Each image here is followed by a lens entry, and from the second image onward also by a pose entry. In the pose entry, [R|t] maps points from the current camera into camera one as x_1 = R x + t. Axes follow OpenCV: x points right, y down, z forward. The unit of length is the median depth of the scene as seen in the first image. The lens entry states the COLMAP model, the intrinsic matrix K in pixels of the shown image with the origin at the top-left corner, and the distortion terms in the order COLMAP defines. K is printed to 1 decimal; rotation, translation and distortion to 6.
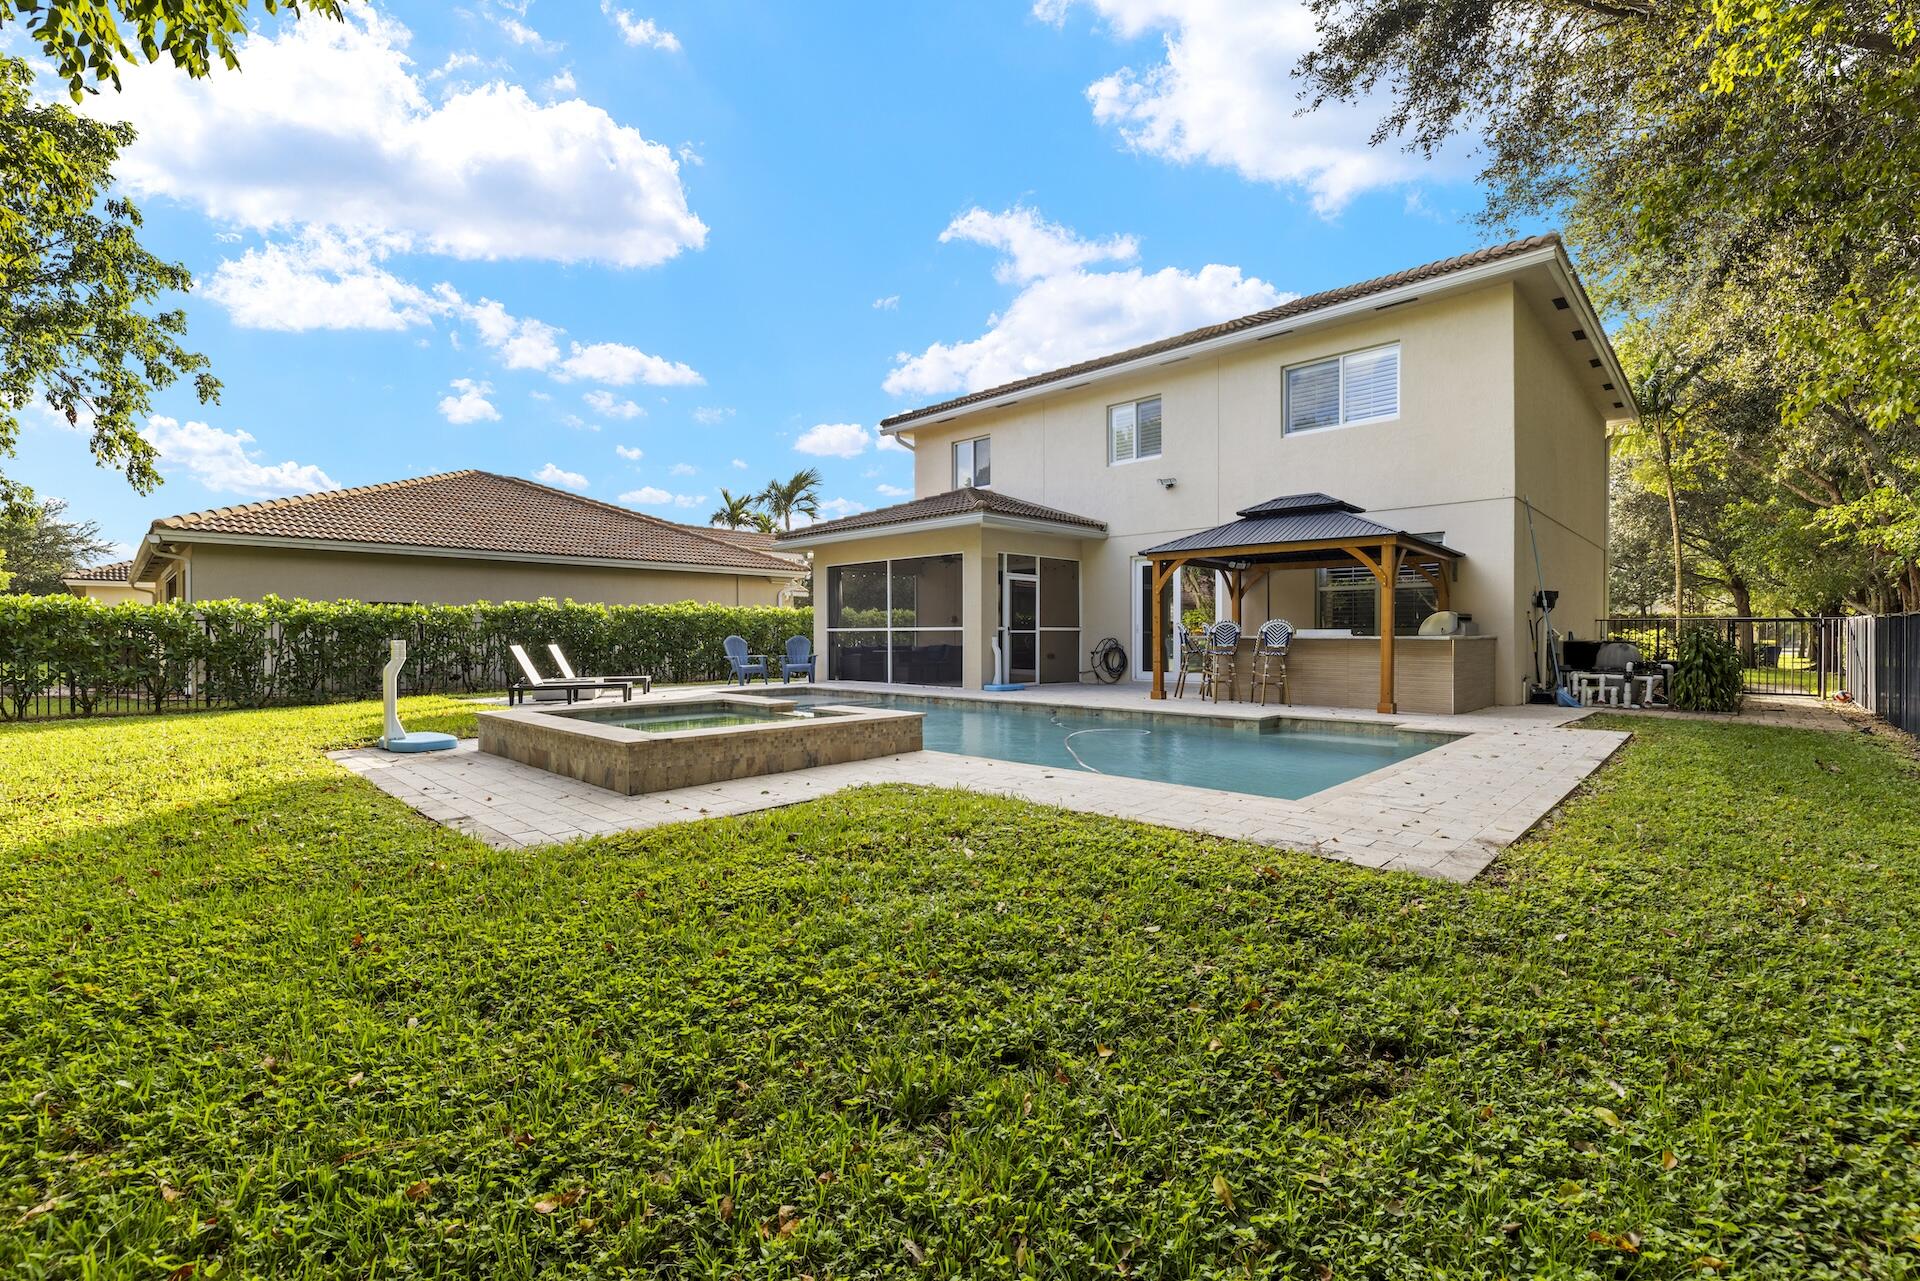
lens RADIAL K [[827.3, 0, 957.0], [0, 827.3, 641.4], [0, 0, 1]] dist [-0.003993, -0.000179]
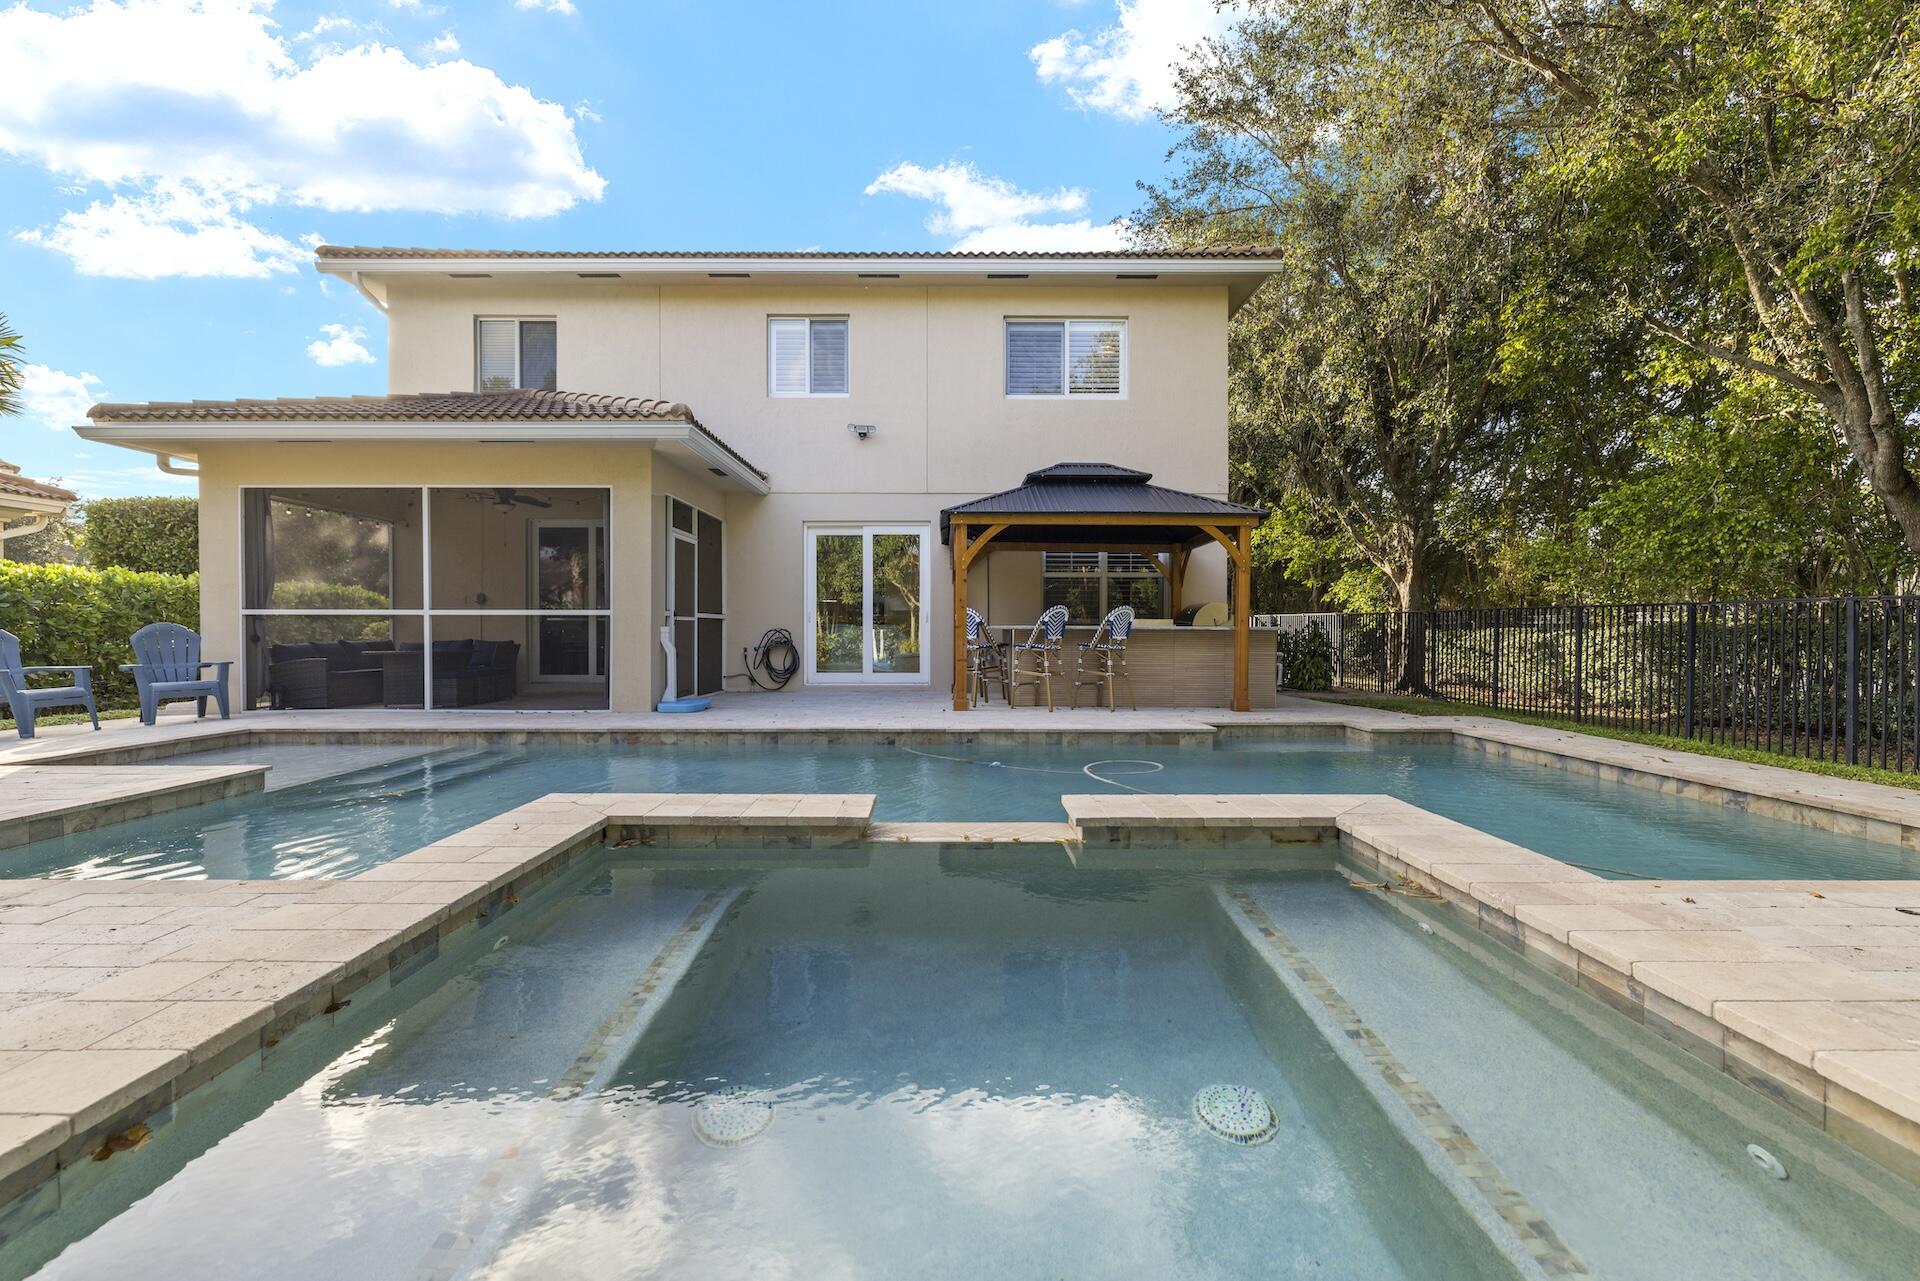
lens RADIAL K [[827.3, 0, 958.3], [0, 827.3, 634.7], [0, 0, 1]] dist [-0.003993, -0.000179]
pose [[0.719838, -0.002150, 0.694139, -0.216330], [0.001138, 0.999998, 0.001917, 0.000071], [-0.694141, -0.000590, 0.719839, 0.362293]]
